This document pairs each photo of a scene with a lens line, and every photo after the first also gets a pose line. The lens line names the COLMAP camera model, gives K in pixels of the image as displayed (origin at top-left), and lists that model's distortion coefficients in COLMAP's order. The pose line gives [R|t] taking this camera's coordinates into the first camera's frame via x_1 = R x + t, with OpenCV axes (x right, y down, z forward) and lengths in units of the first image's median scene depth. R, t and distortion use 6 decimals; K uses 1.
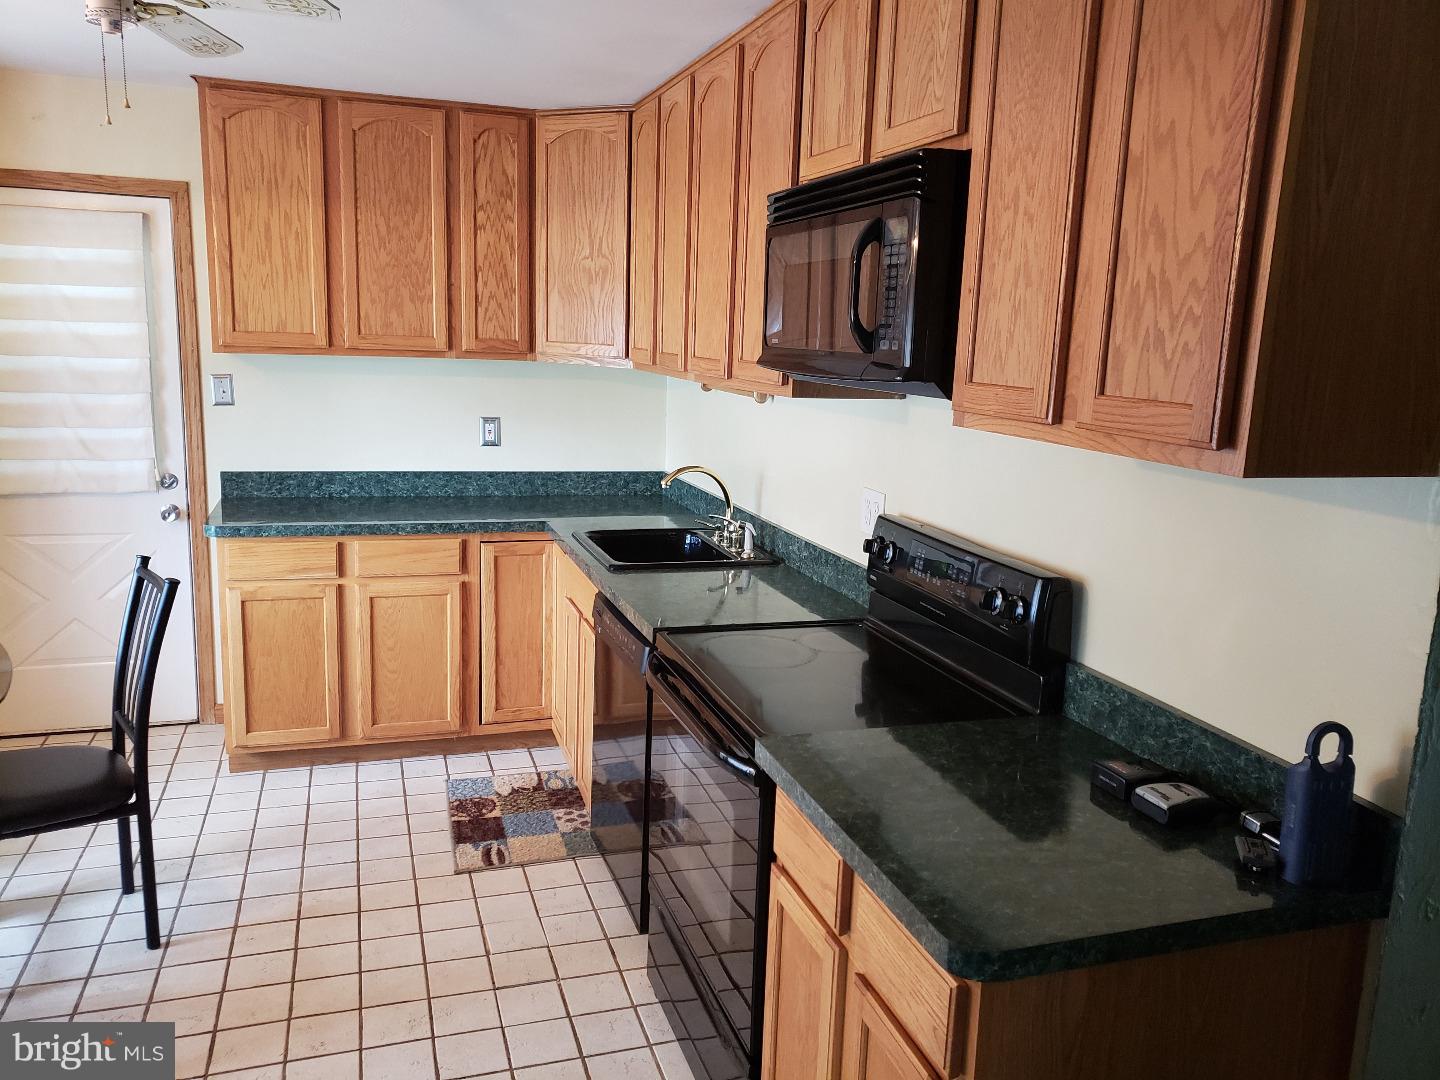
lens RADIAL K [[1127.3, 0, 716.7], [0, 1127.3, 540.3], [0, 0, 1]] dist [0.024359, 0.004428]
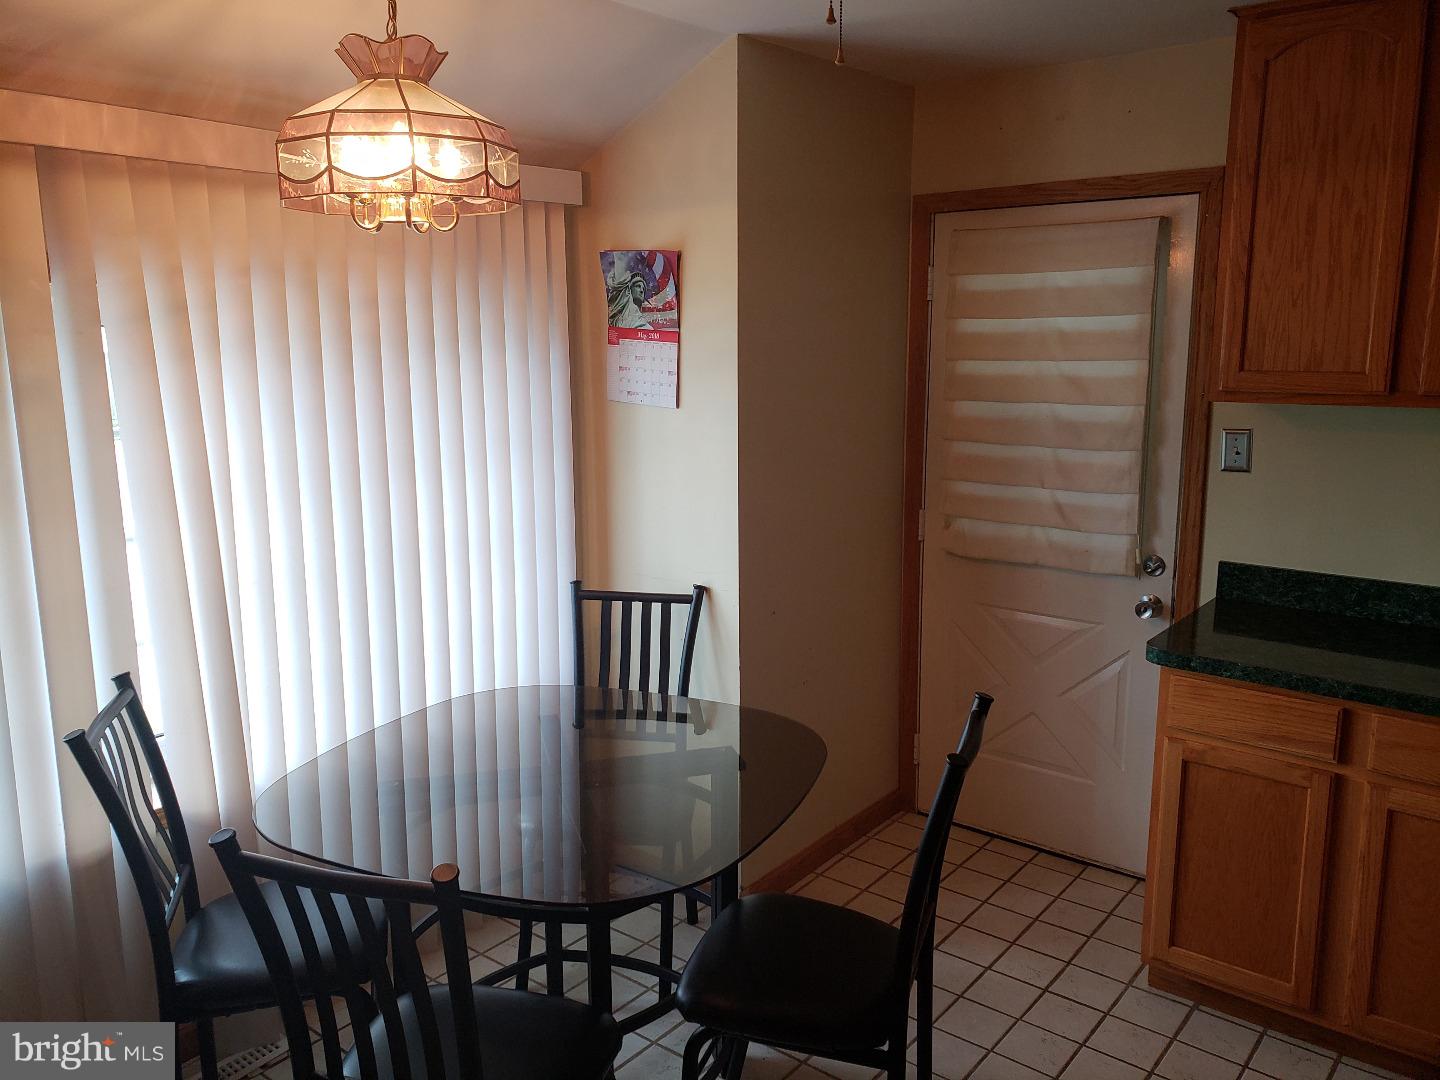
lens RADIAL K [[1127.3, 0, 715.7], [0, 1127.3, 528.0], [0, 0, 1]] dist [0.024359, 0.004428]
pose [[0.550640, 0.110355, -0.827416, -0.018825], [-0.133570, 0.990099, 0.043162, -0.074975], [0.823987, 0.086751, 0.559928, 0.348585]]
